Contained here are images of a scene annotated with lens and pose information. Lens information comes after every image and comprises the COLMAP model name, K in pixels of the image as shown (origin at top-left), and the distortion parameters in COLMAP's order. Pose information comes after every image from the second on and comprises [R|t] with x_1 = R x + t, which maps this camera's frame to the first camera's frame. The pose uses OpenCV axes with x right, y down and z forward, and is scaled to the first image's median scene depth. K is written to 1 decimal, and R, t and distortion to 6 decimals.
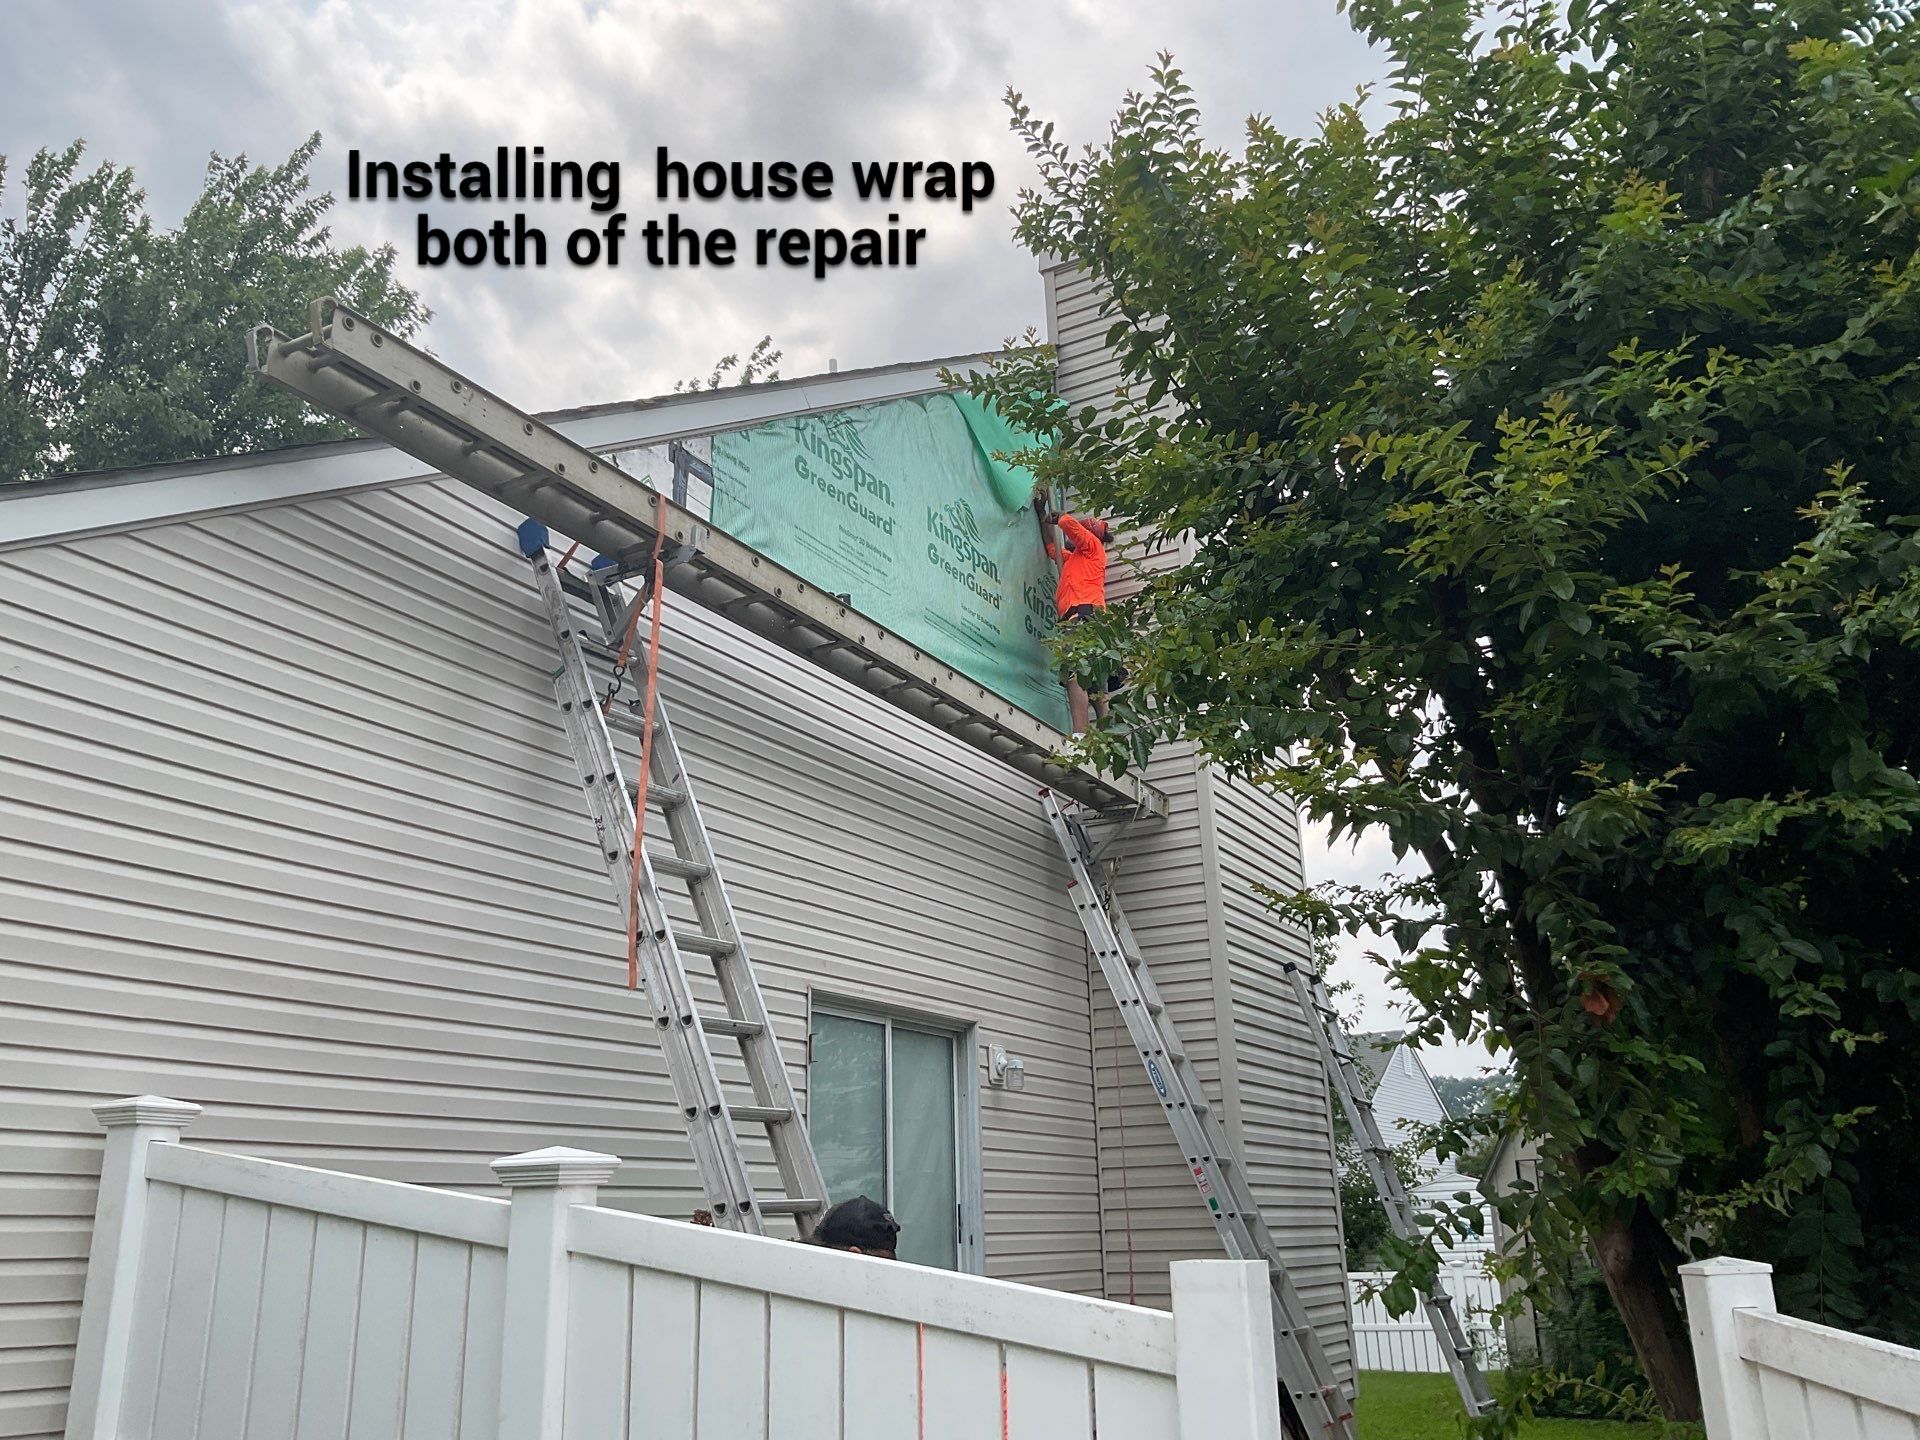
lens RADIAL K [[1624.6, 0, 965.8], [0, 1624.6, 720.3], [0, 0, 1]] dist [0.051040, -0.069989]
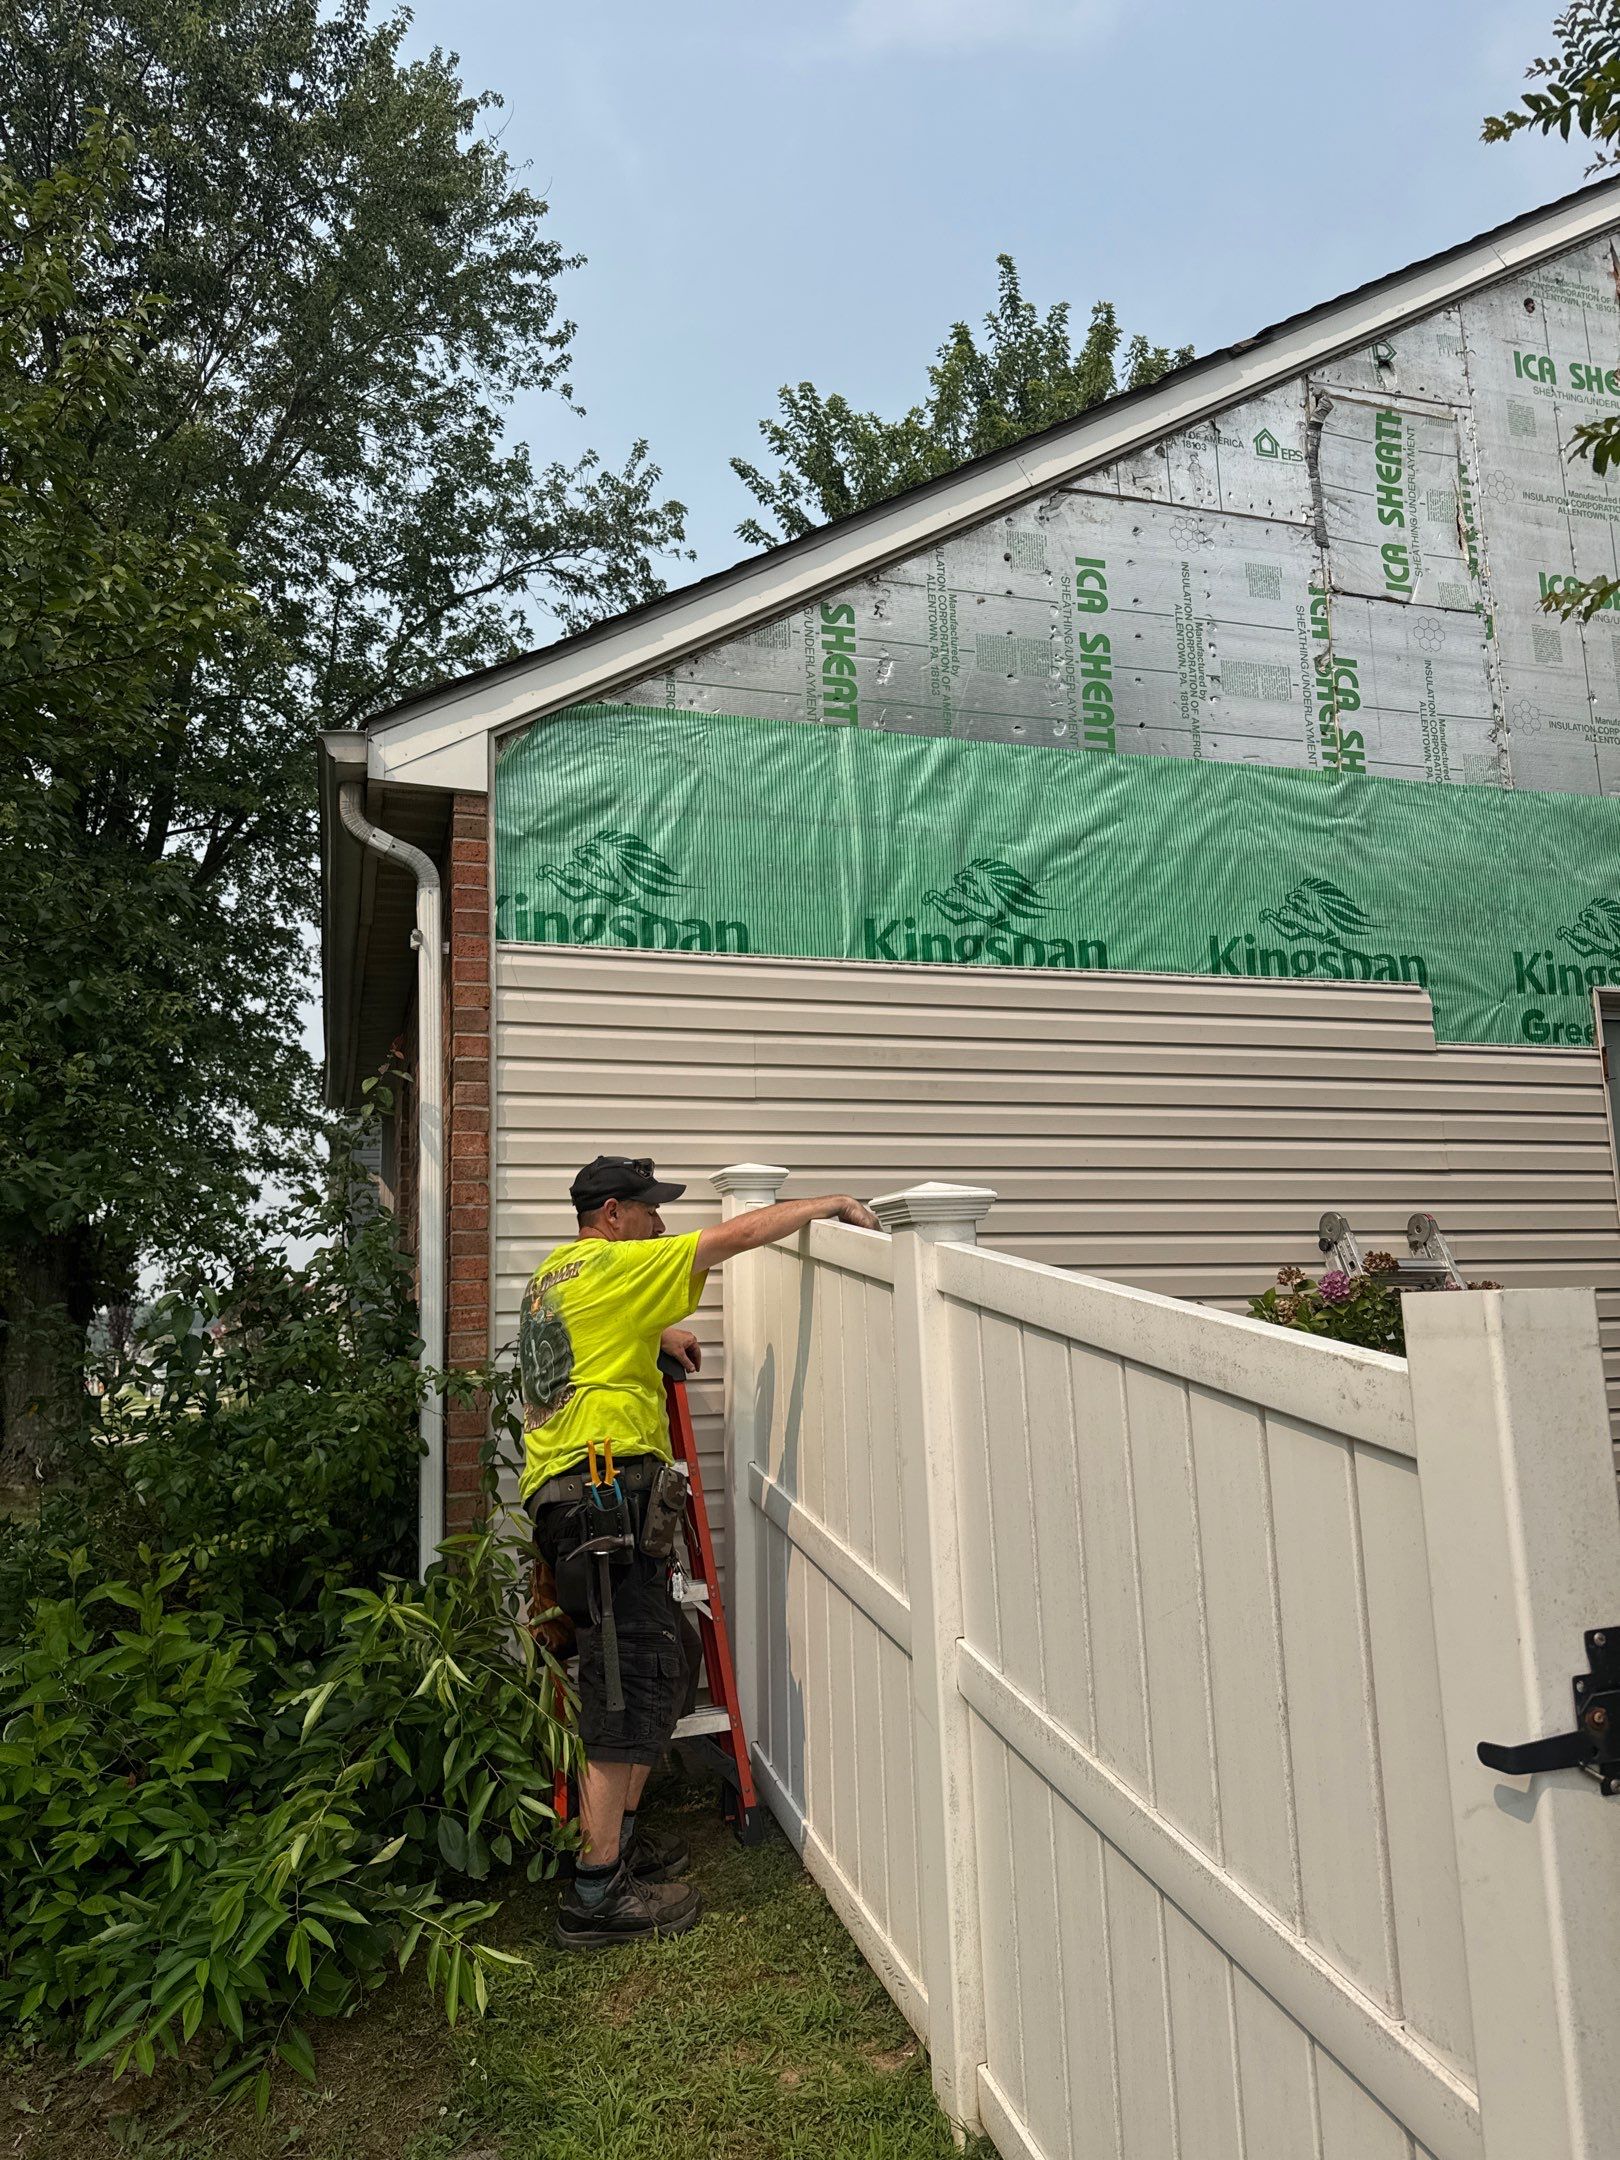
lens RADIAL K [[1551.6, 0, 798.3], [0, 1551.6, 1094.6], [0, 0, 1]] dist [0.052620, -0.055893]
pose [[0.717344, -0.101564, -0.689276, 0.182736], [0.219375, 0.971923, 0.085096, 0.074039], [0.661280, -0.212253, 0.719484, 0.203565]]
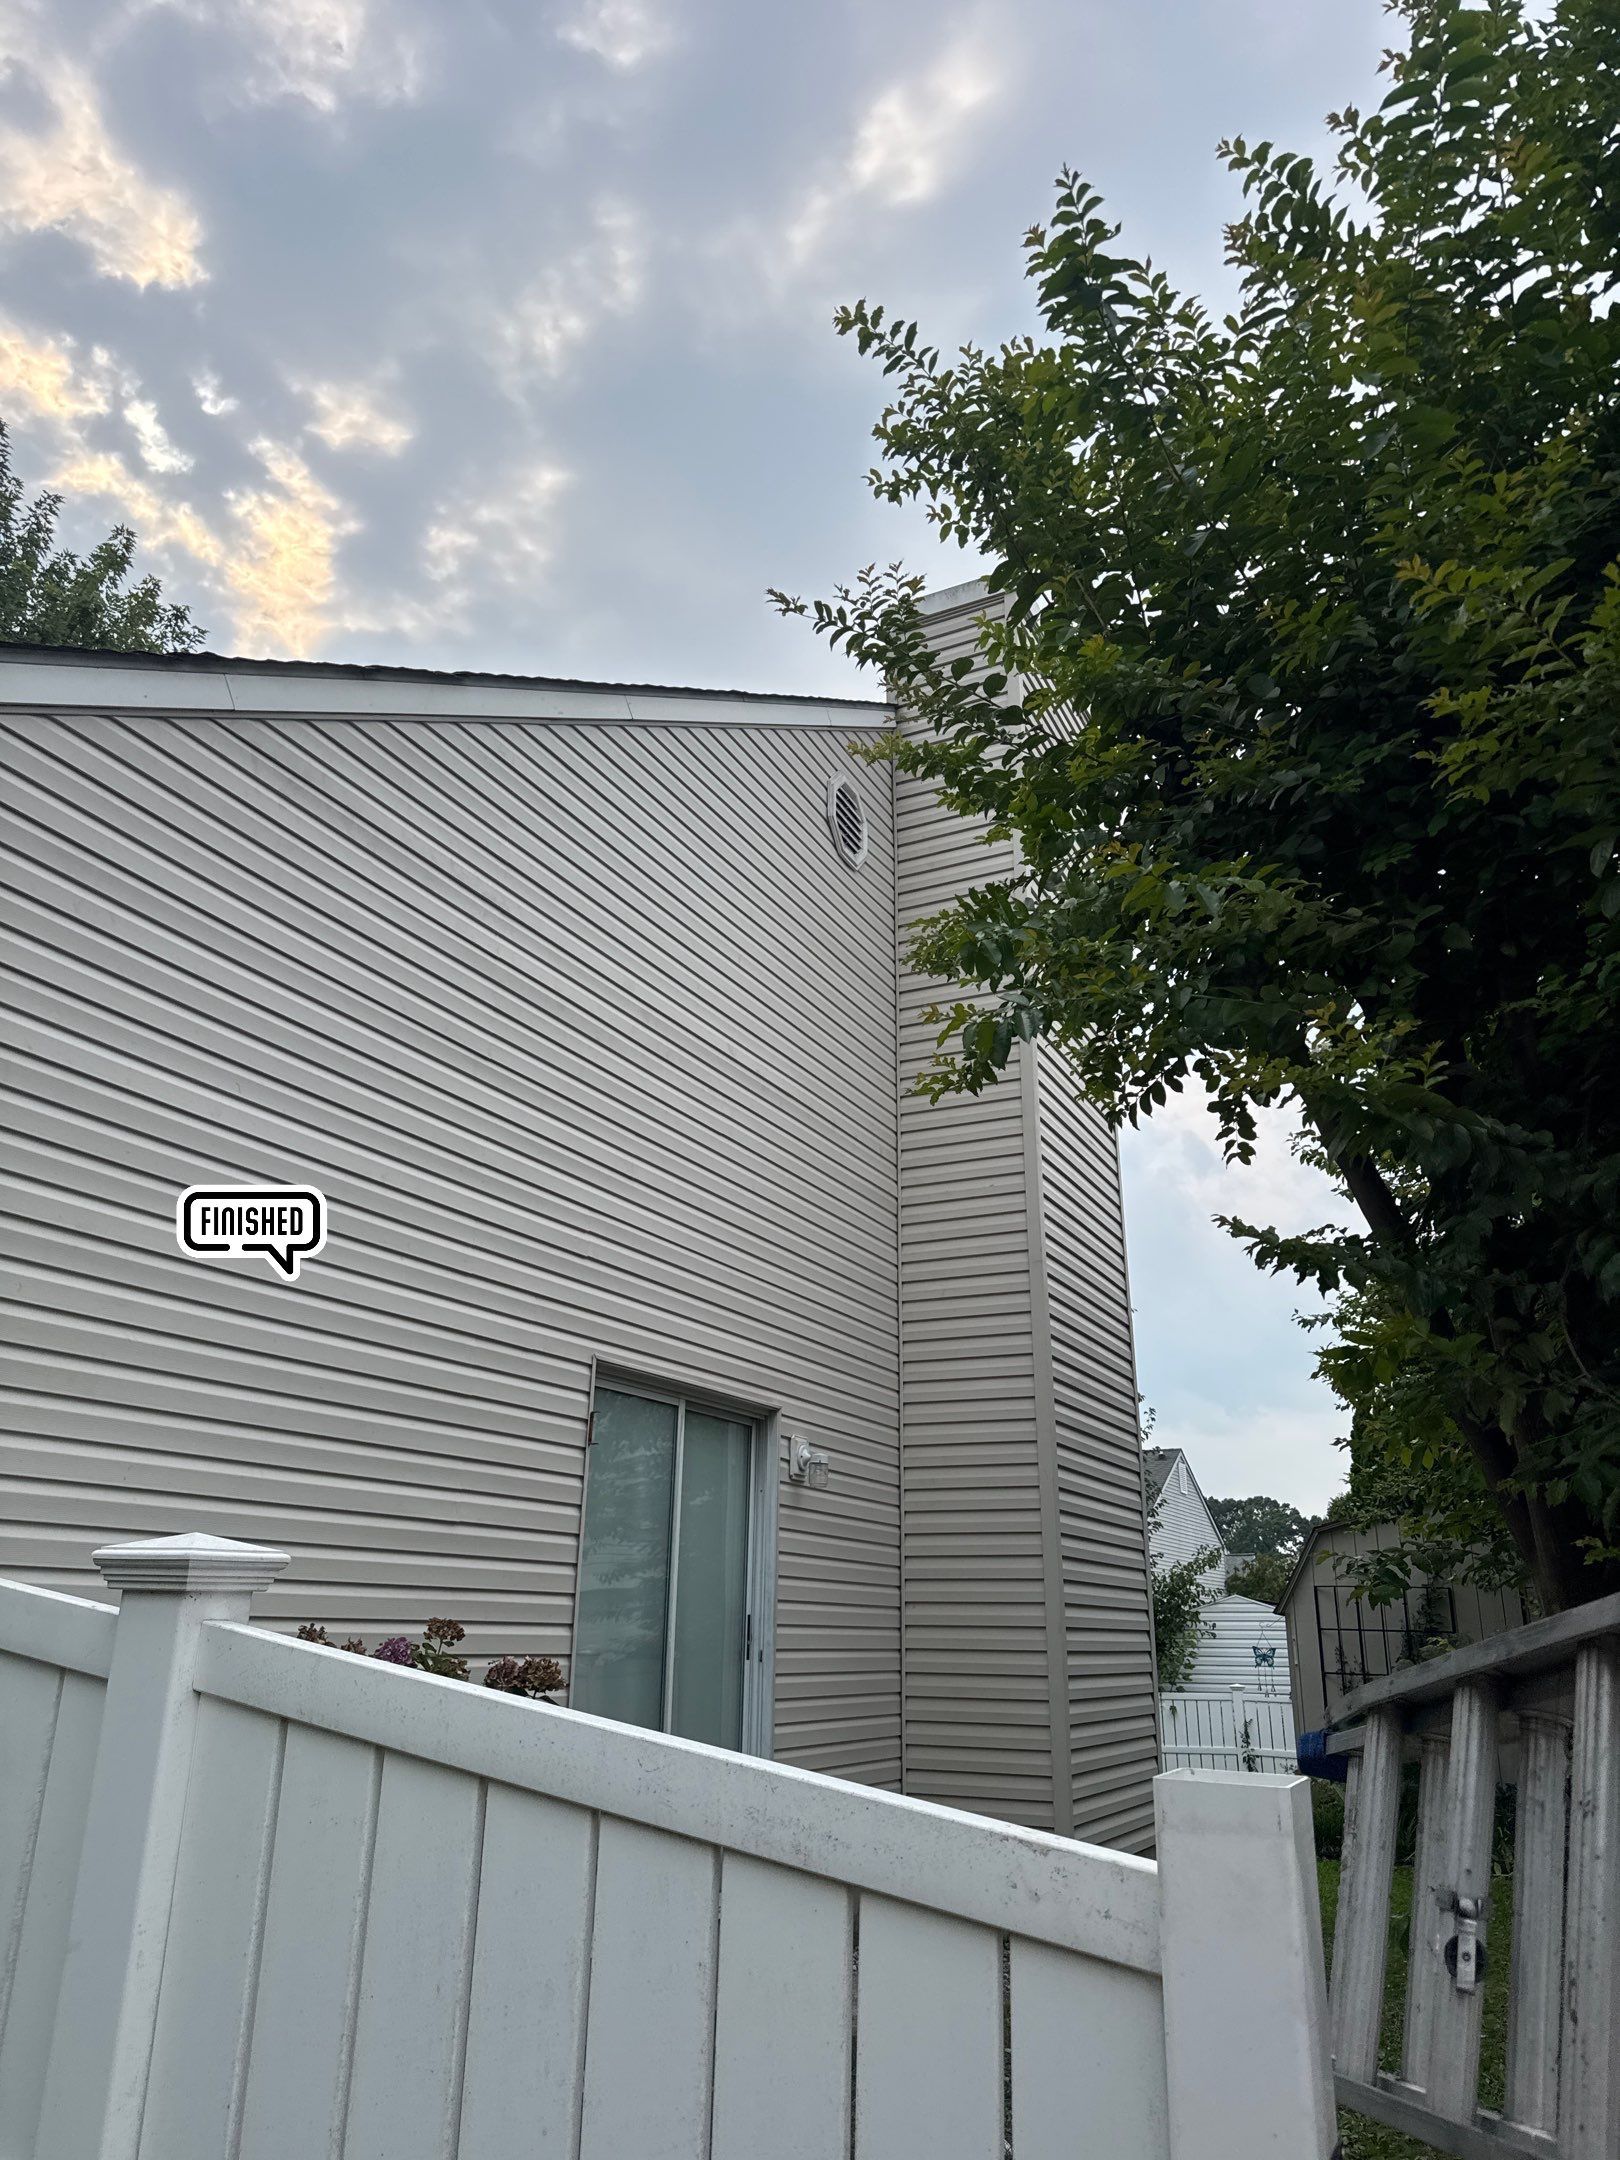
lens RADIAL K [[1551.6, 0, 807.1], [0, 1551.6, 1073.3], [0, 0, 1]] dist [0.052620, -0.055893]
pose [[0.998354, 0.051882, 0.024432, -0.012751], [-0.050895, 0.997926, -0.039424, 0.049741], [-0.026426, 0.038115, 0.998924, 0.201071]]
